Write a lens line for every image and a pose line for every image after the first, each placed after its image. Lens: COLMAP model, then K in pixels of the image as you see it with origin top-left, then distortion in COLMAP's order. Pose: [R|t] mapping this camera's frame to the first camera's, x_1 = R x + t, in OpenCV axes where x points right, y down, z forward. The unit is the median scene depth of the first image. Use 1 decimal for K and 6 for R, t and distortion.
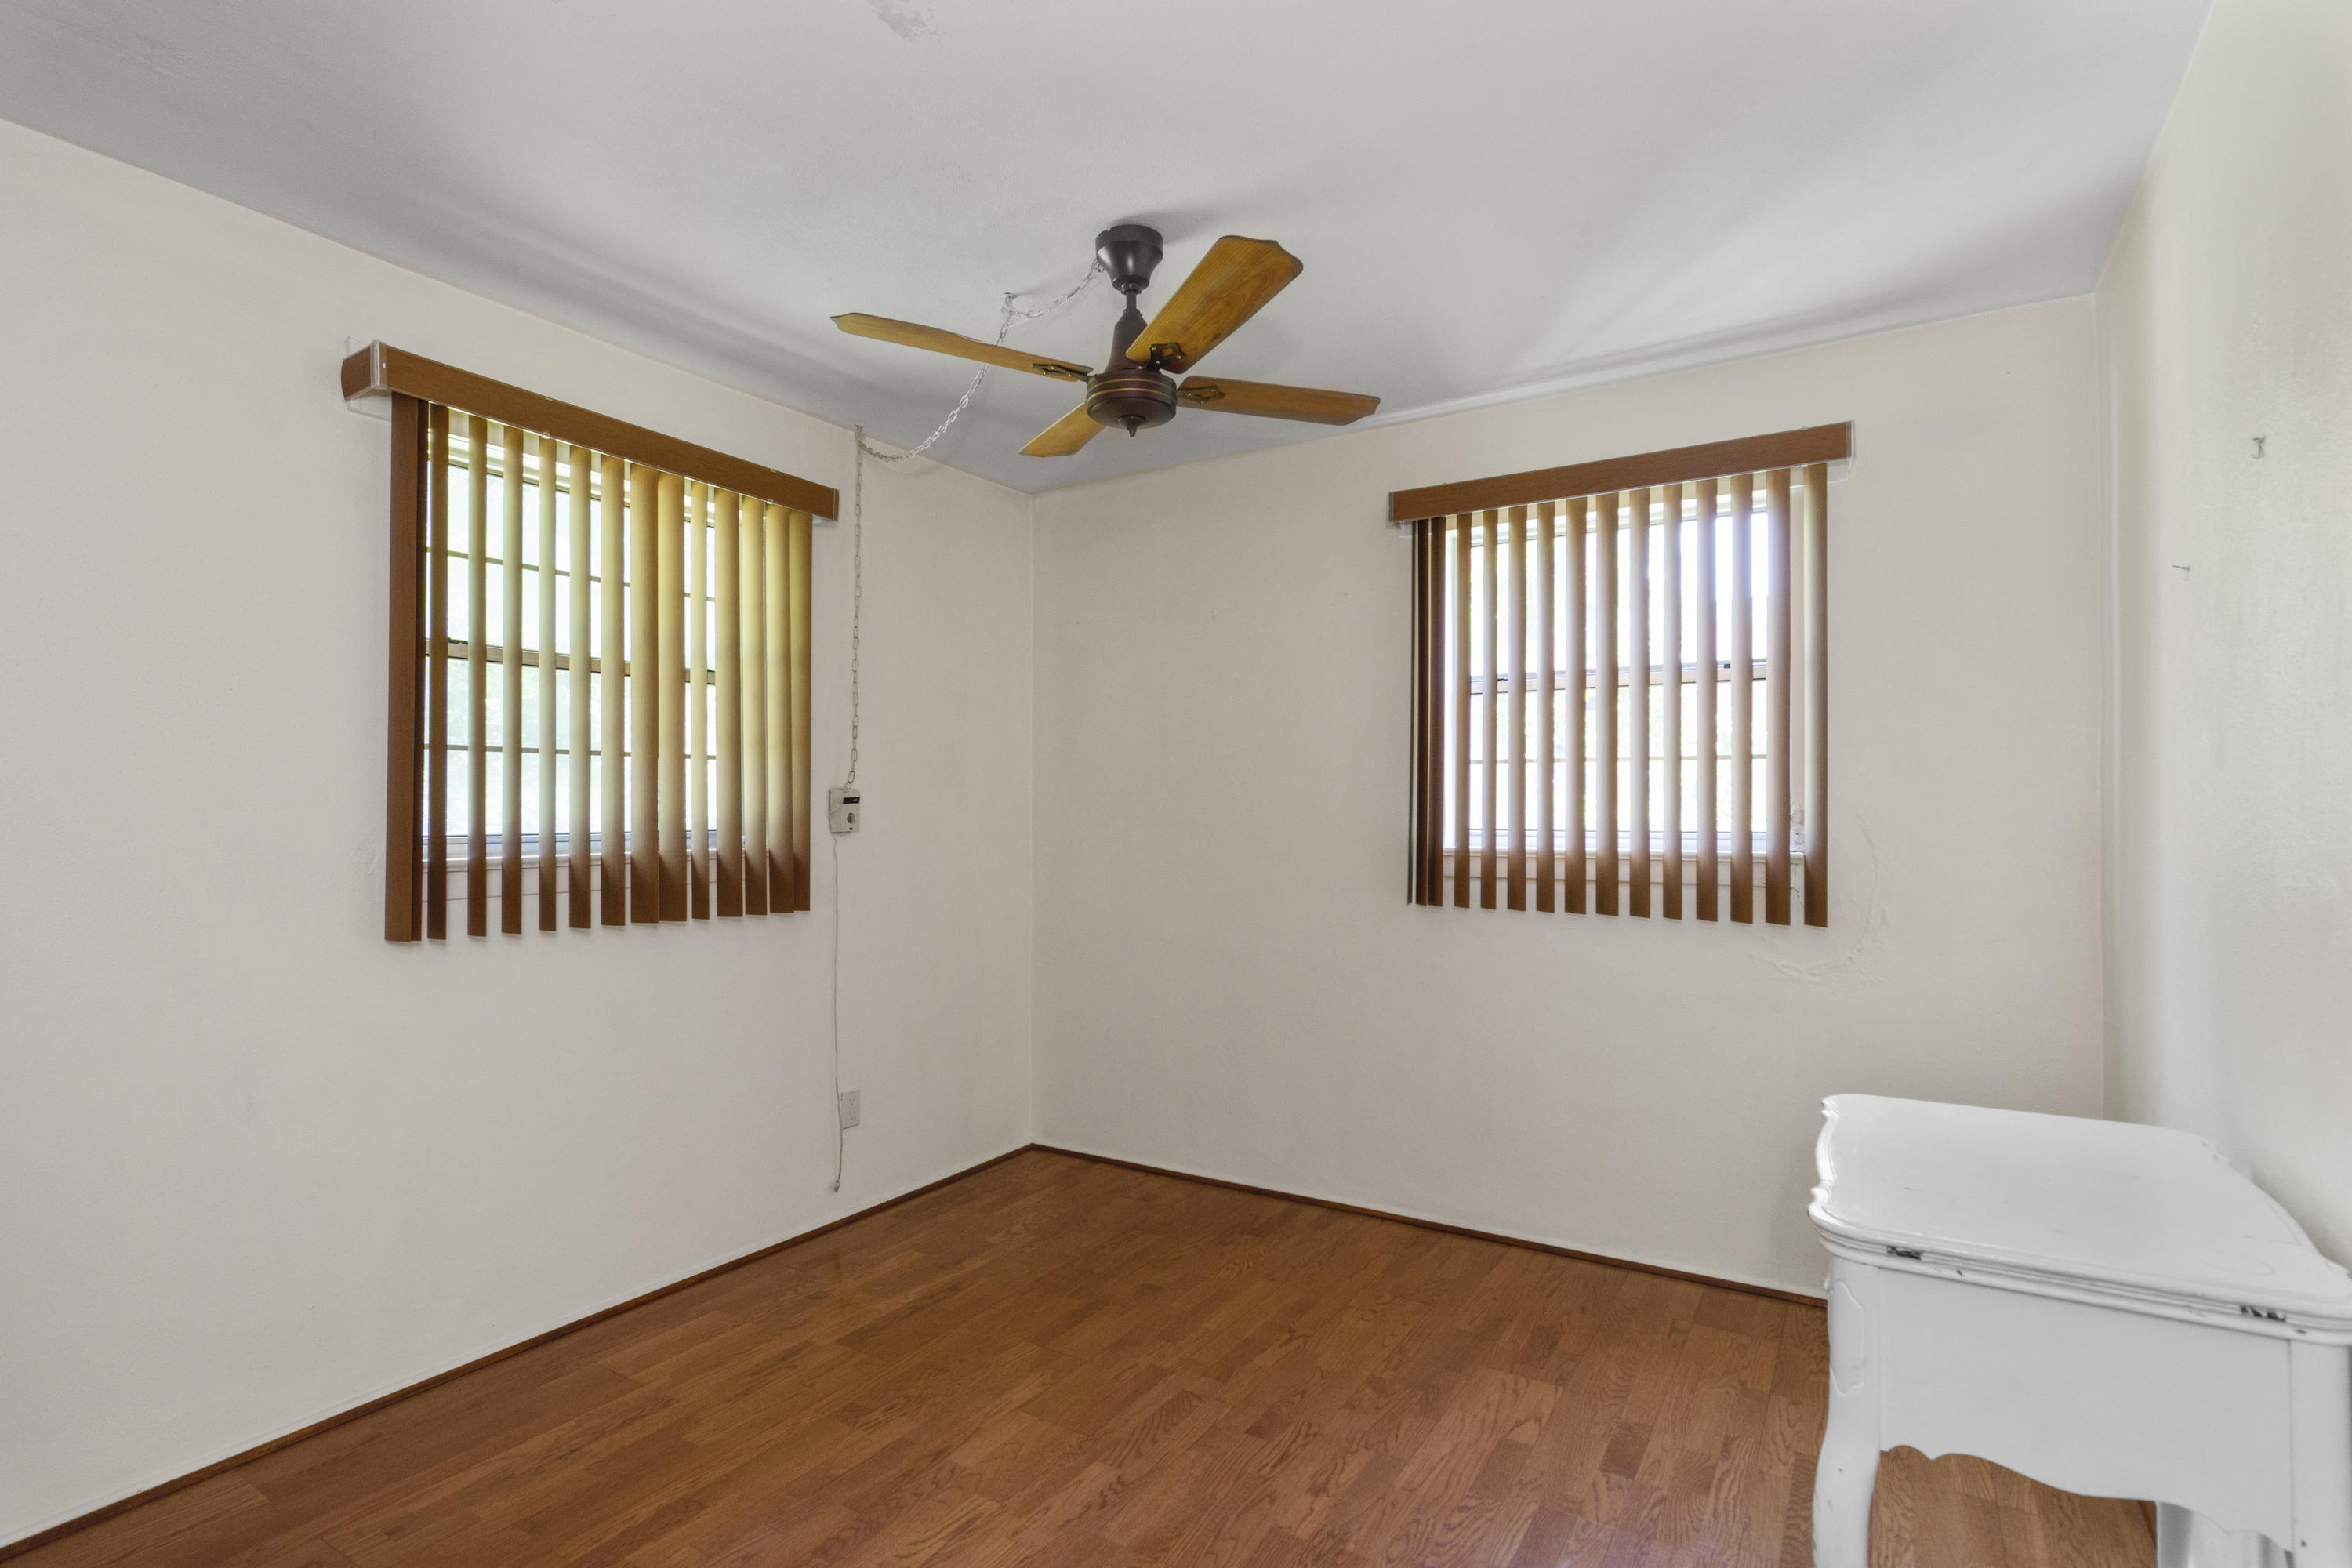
lens RADIAL K [[1134.8, 0, 1140.8], [0, 1134.8, 802.5], [0, 0, 1]] dist [-0.001576, 0.001631]
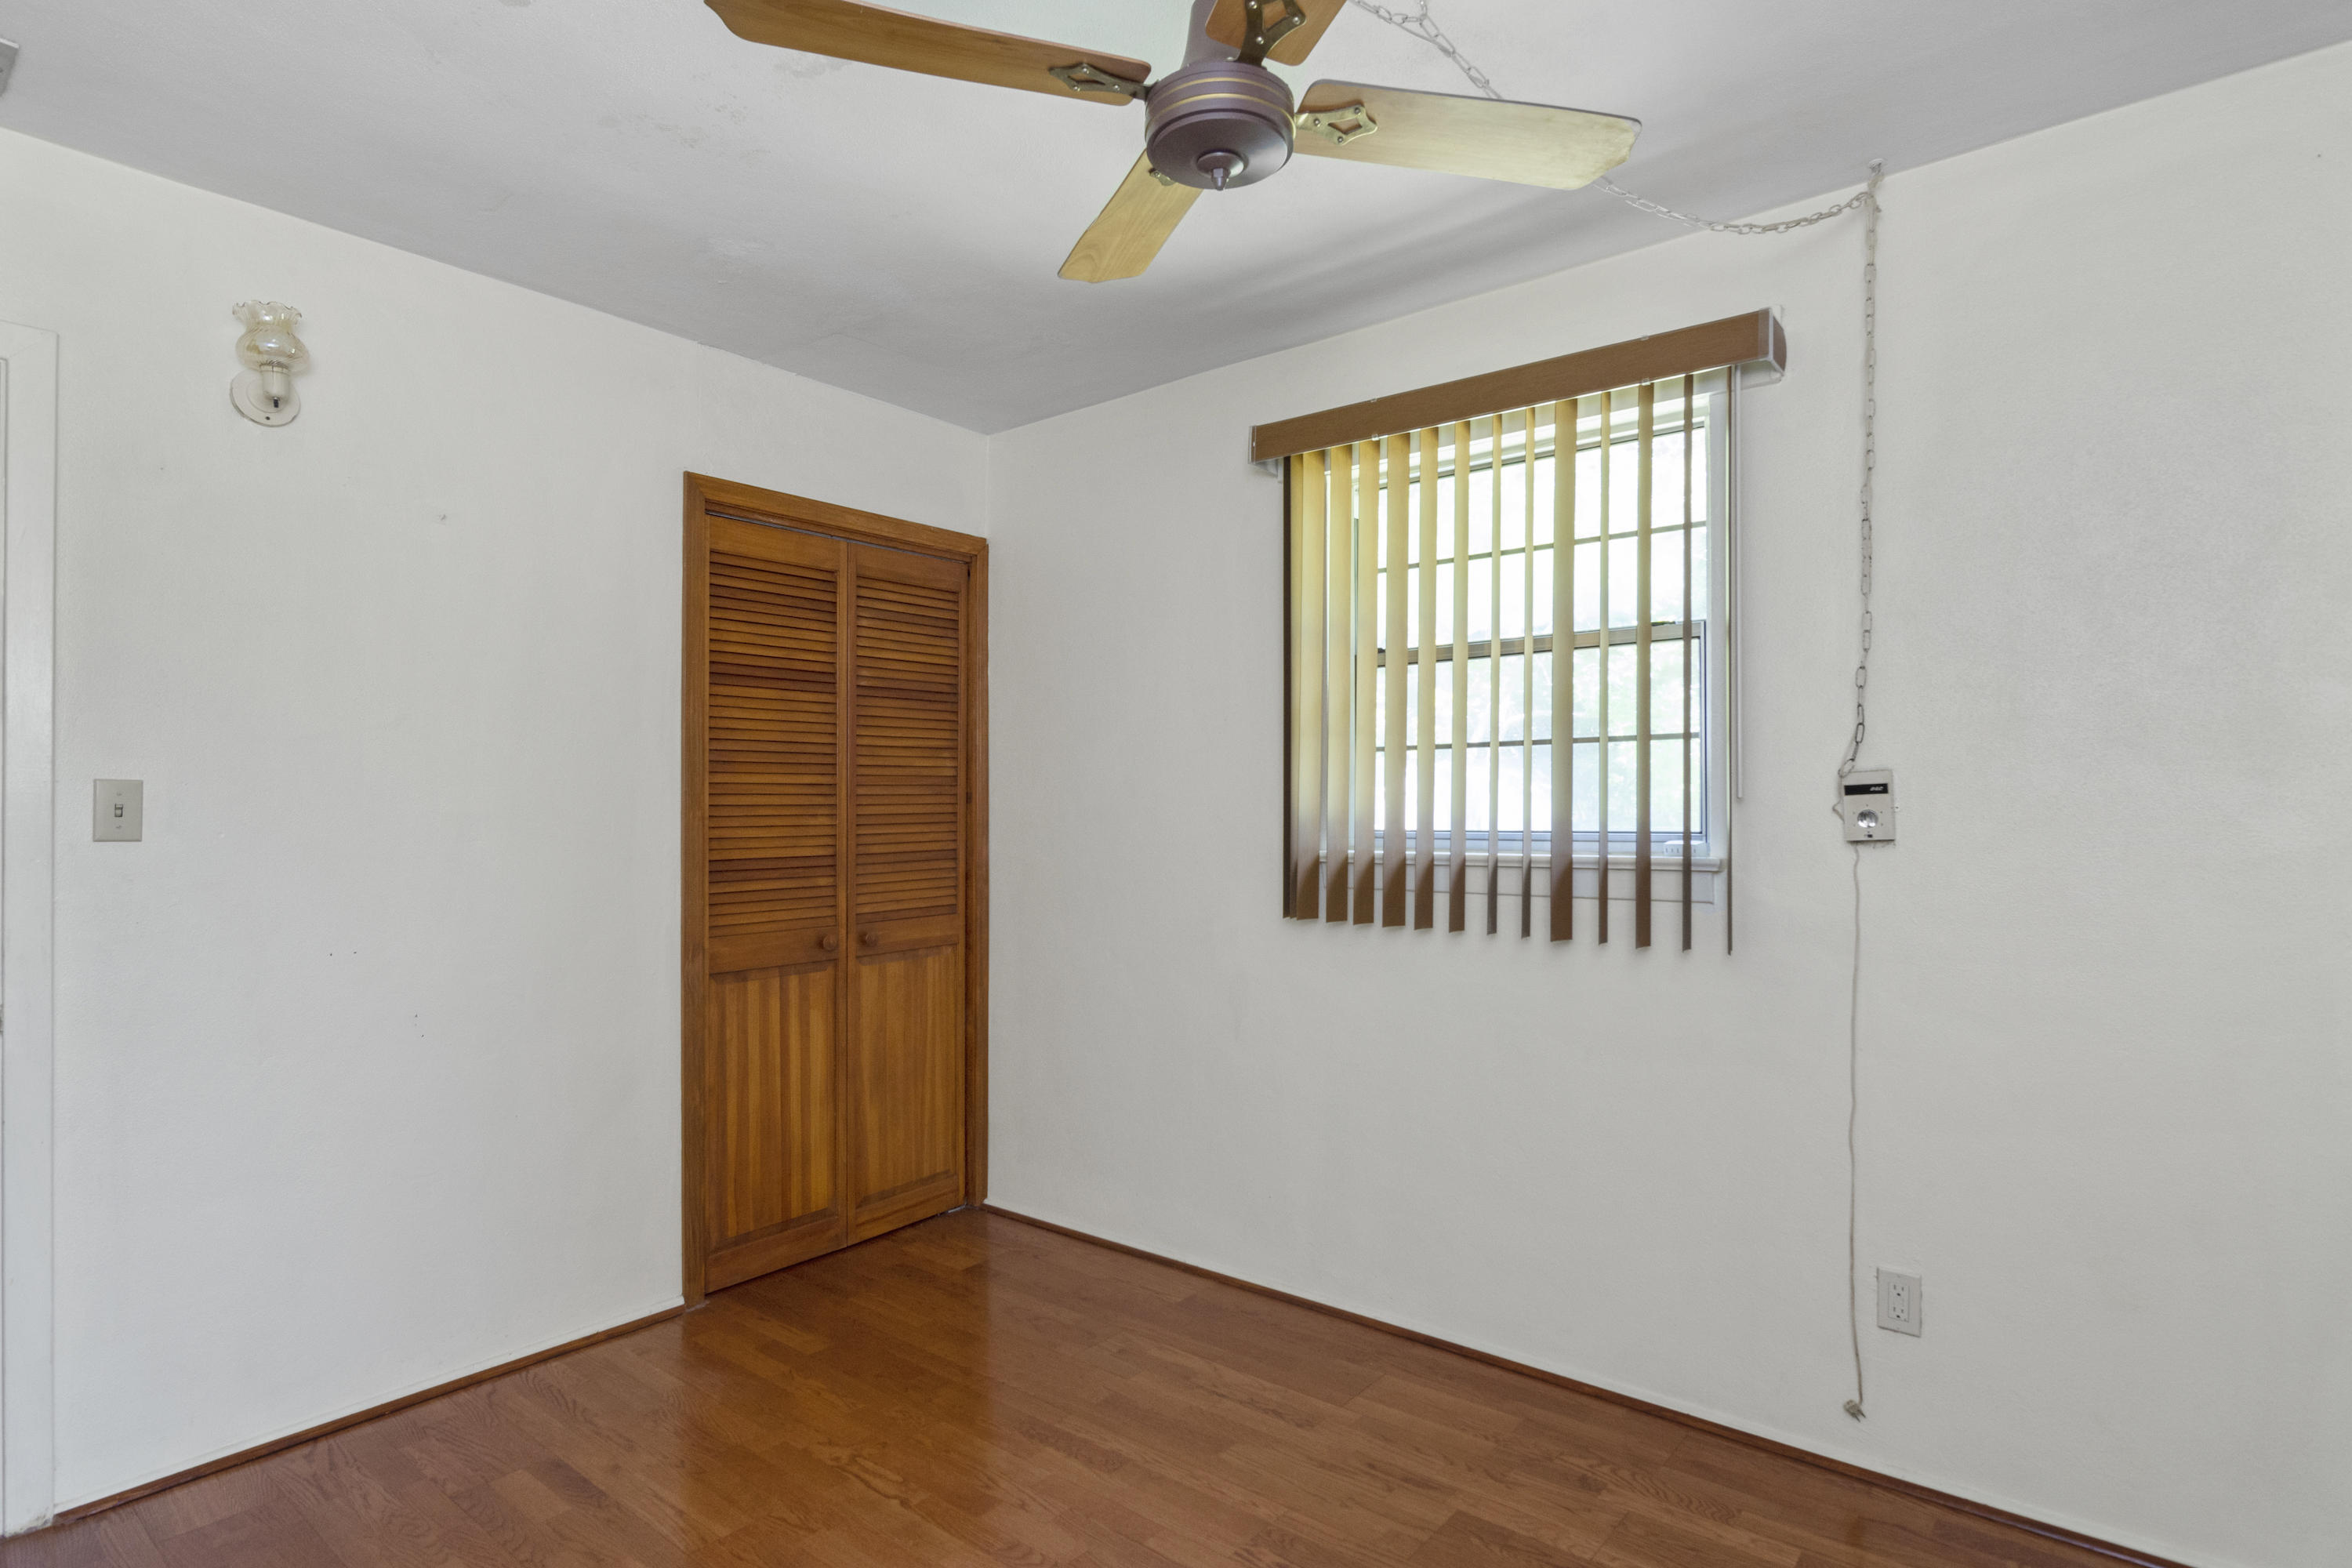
lens RADIAL K [[1211.3, 0, 1174.8], [0, 1211.3, 803.9], [0, 0, 1]] dist [-0.004481, 0.001491]
pose [[-0.105370, 0.000456, -0.994433, 0.542145], [0.013544, 0.999908, -0.000977, 0.001938], [0.994341, -0.013571, -0.105366, 0.886614]]
